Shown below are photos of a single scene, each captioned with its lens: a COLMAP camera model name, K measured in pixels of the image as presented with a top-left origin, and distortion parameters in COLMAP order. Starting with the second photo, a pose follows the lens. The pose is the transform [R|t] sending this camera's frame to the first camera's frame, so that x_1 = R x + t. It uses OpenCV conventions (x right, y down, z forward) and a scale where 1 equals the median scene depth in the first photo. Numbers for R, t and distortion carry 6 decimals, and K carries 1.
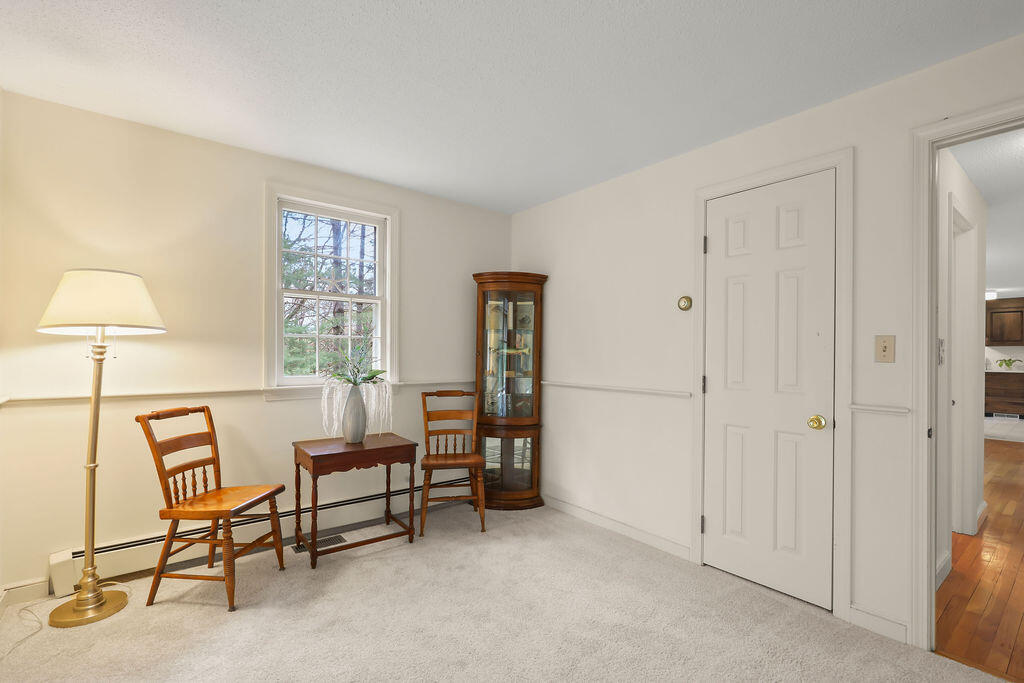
lens RADIAL K [[465.4, 0, 510.2], [0, 465.4, 341.9], [0, 0, 1]] dist [0.001086, 0.000215]
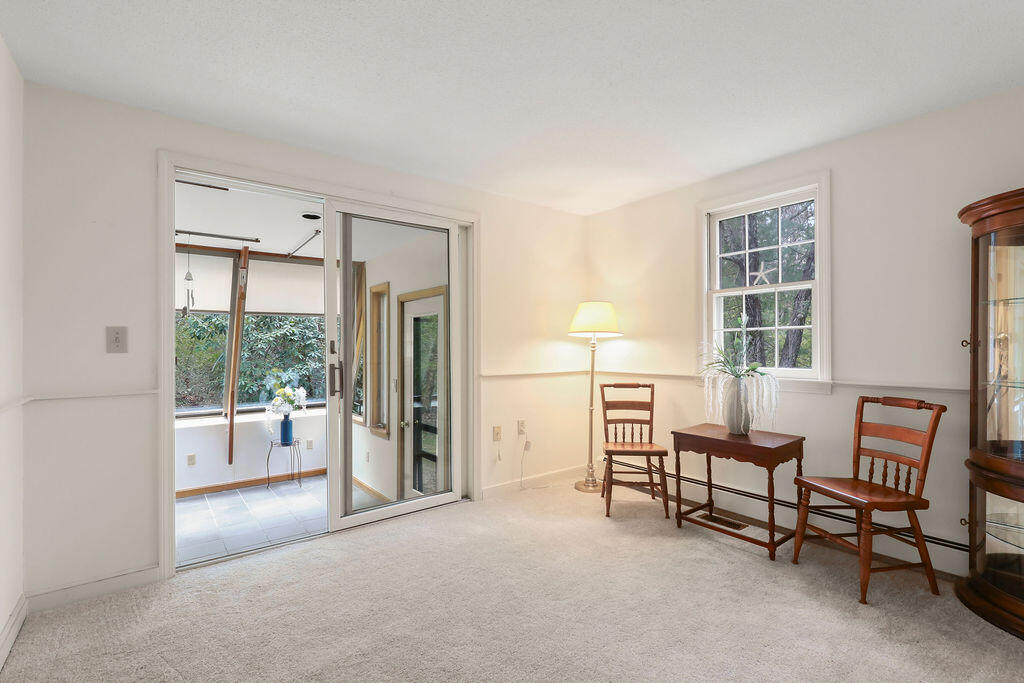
lens RADIAL K [[462.3, 0, 513.9], [0, 462.3, 351.1], [0, 0, 1]] dist [0.000710, -0.000198]
pose [[-0.013677, 0.014460, -0.999802, 0.752165], [0.045042, 0.998889, 0.013830, 0.000893], [0.998891, -0.044843, -0.014313, 0.605710]]
